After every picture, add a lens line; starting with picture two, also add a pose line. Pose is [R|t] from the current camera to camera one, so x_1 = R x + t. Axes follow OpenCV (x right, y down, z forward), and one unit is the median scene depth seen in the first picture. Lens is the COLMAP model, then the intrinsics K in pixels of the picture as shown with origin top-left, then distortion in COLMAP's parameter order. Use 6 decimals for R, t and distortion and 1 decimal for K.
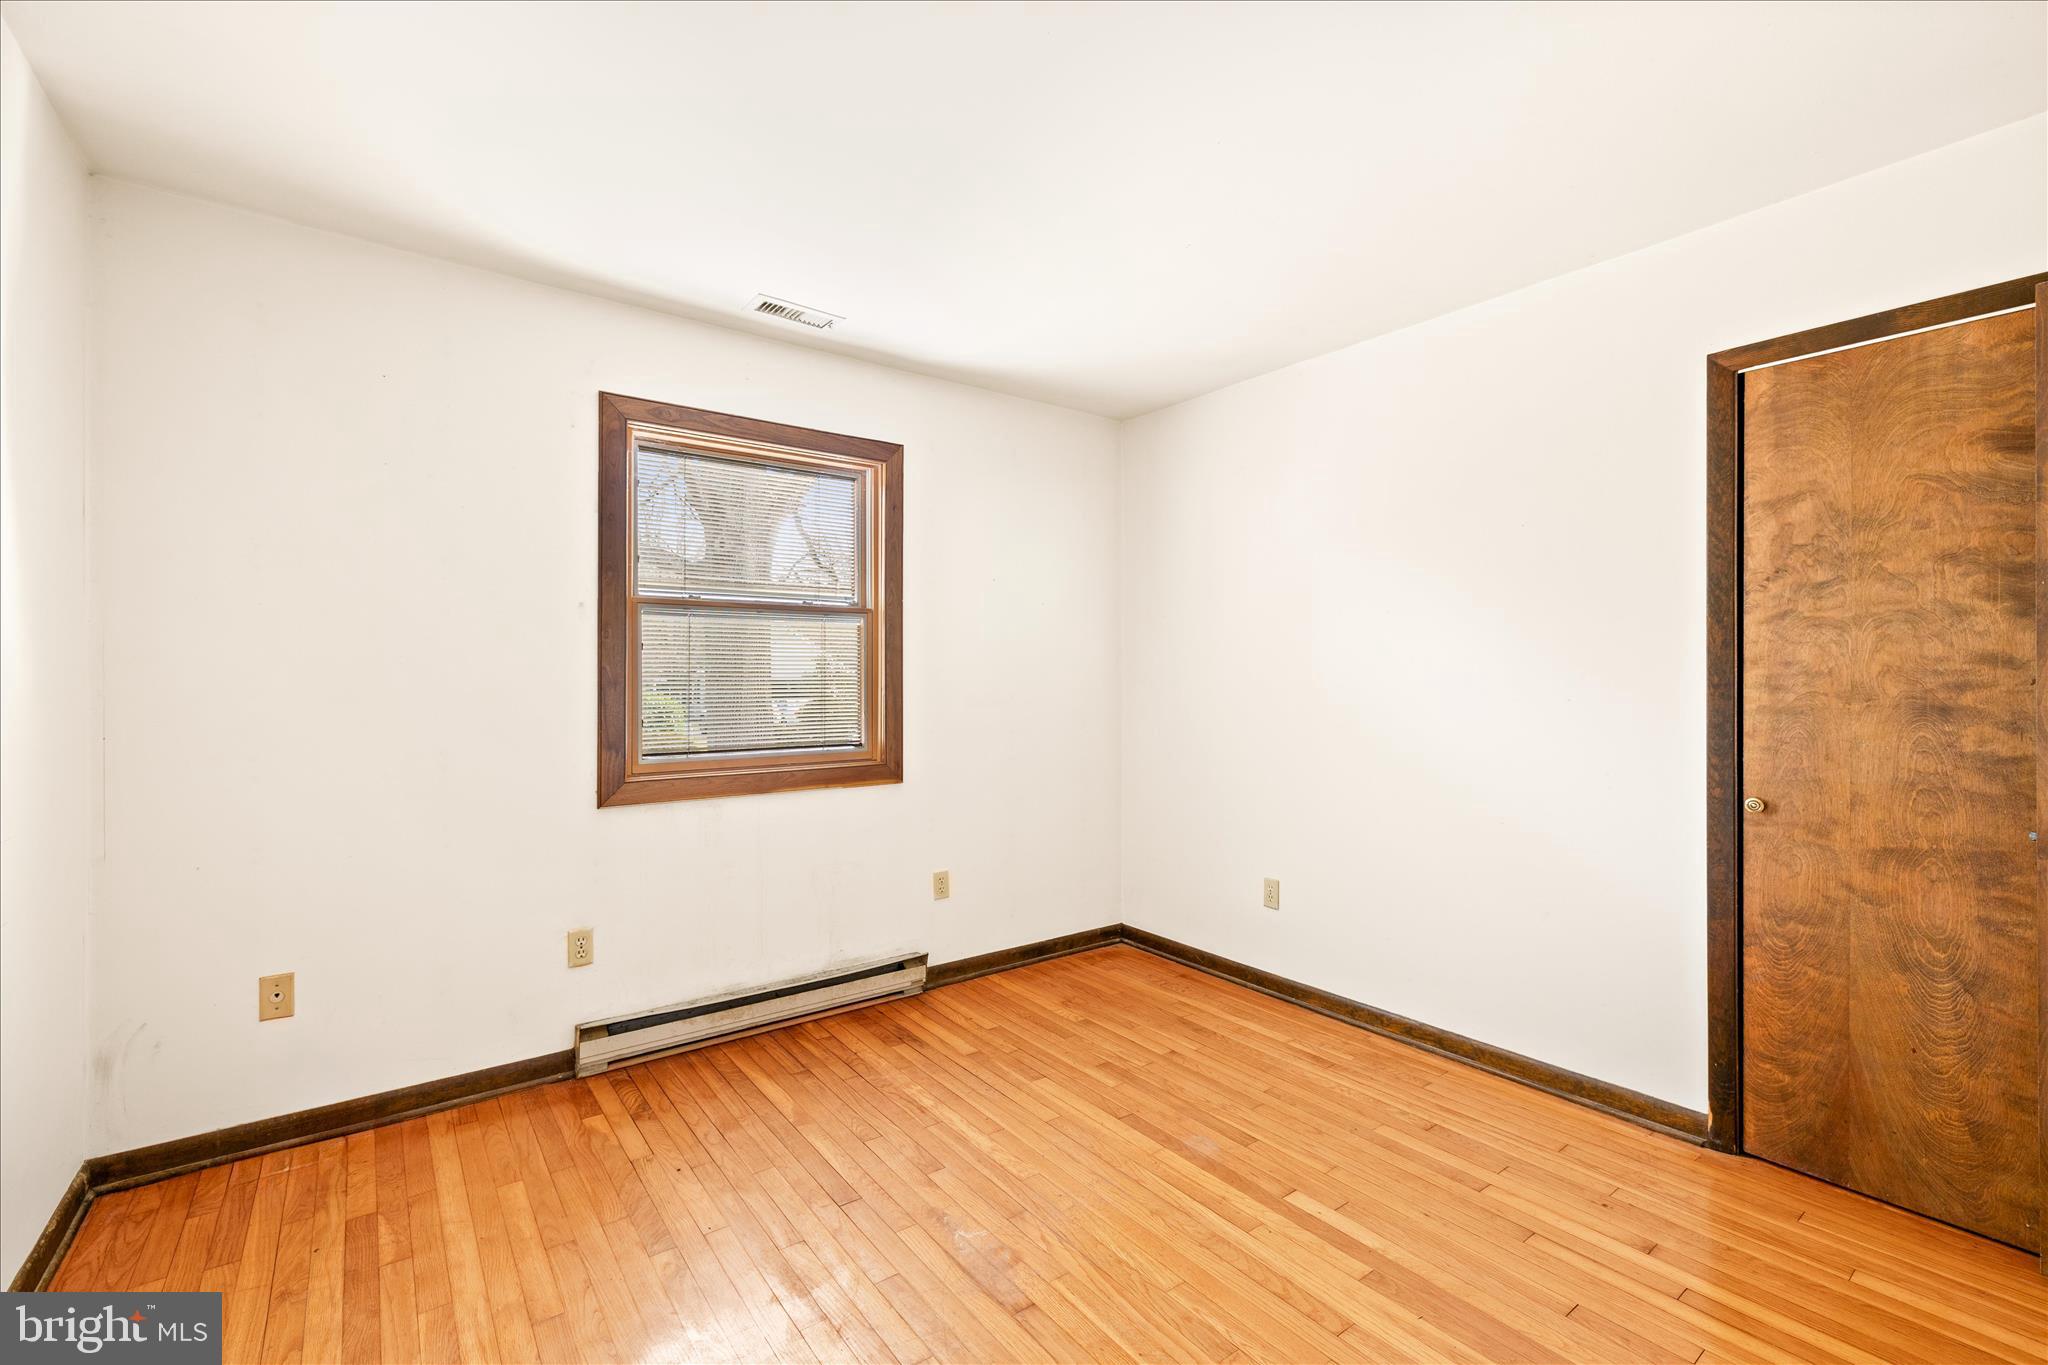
lens RADIAL K [[870.8, 0, 1034.5], [0, 870.8, 683.9], [0, 0, 1]] dist [-0.000207, 0.000619]
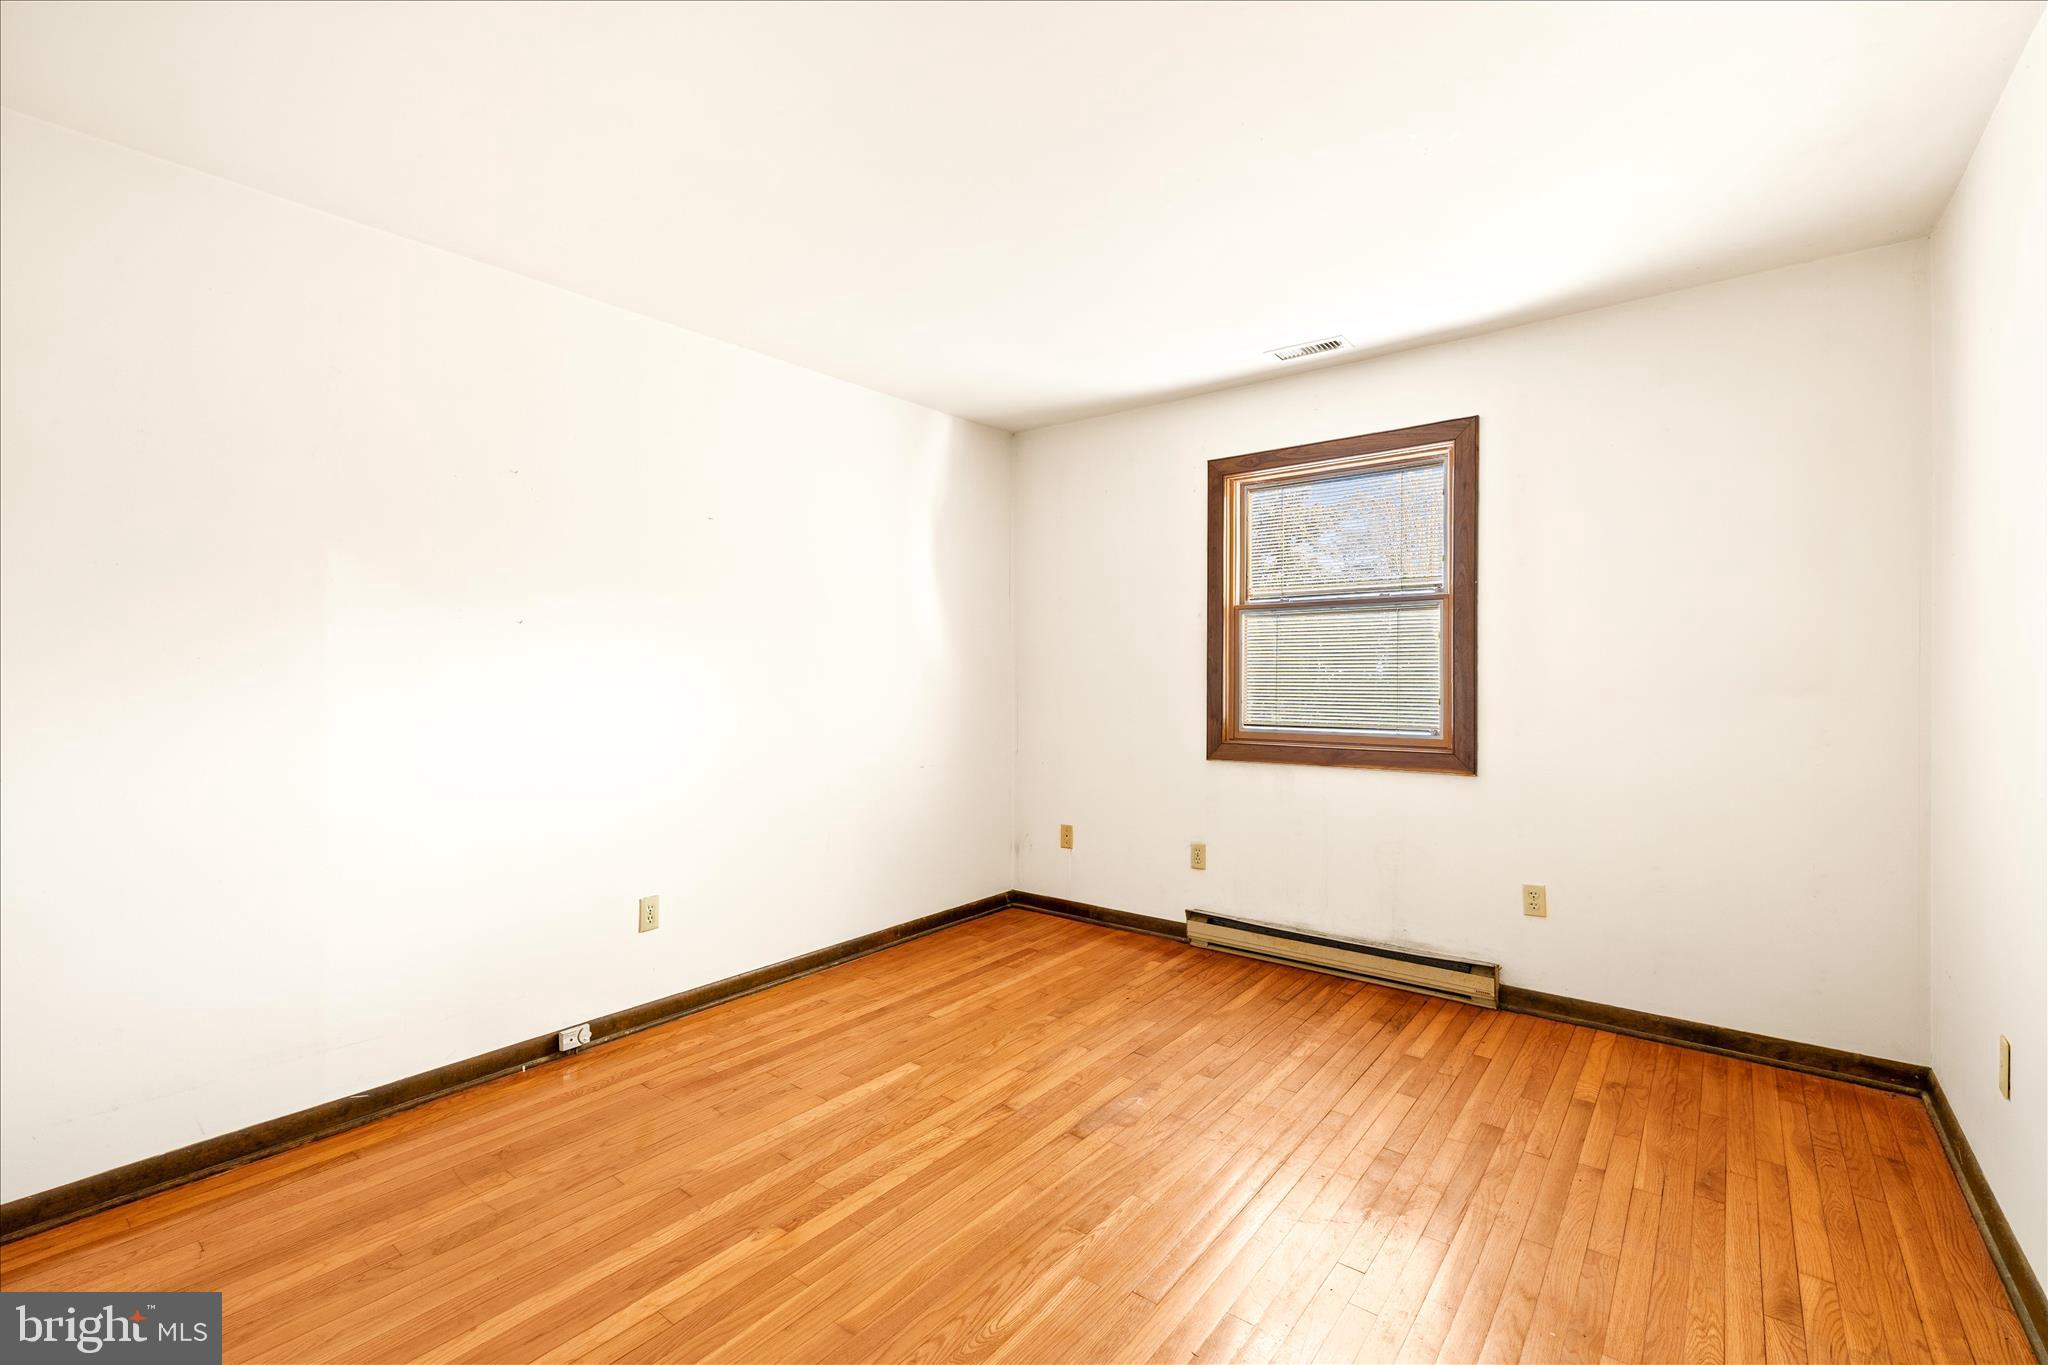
lens RADIAL K [[870.8, 0, 1019.6], [0, 870.8, 674.4], [0, 0, 1]] dist [-0.000207, 0.000619]
pose [[0.254258, 0.002435, -0.967133, 0.711691], [-0.002933, 0.999994, 0.001747, 0.004011], [0.967132, 0.002393, 0.254264, 0.324489]]
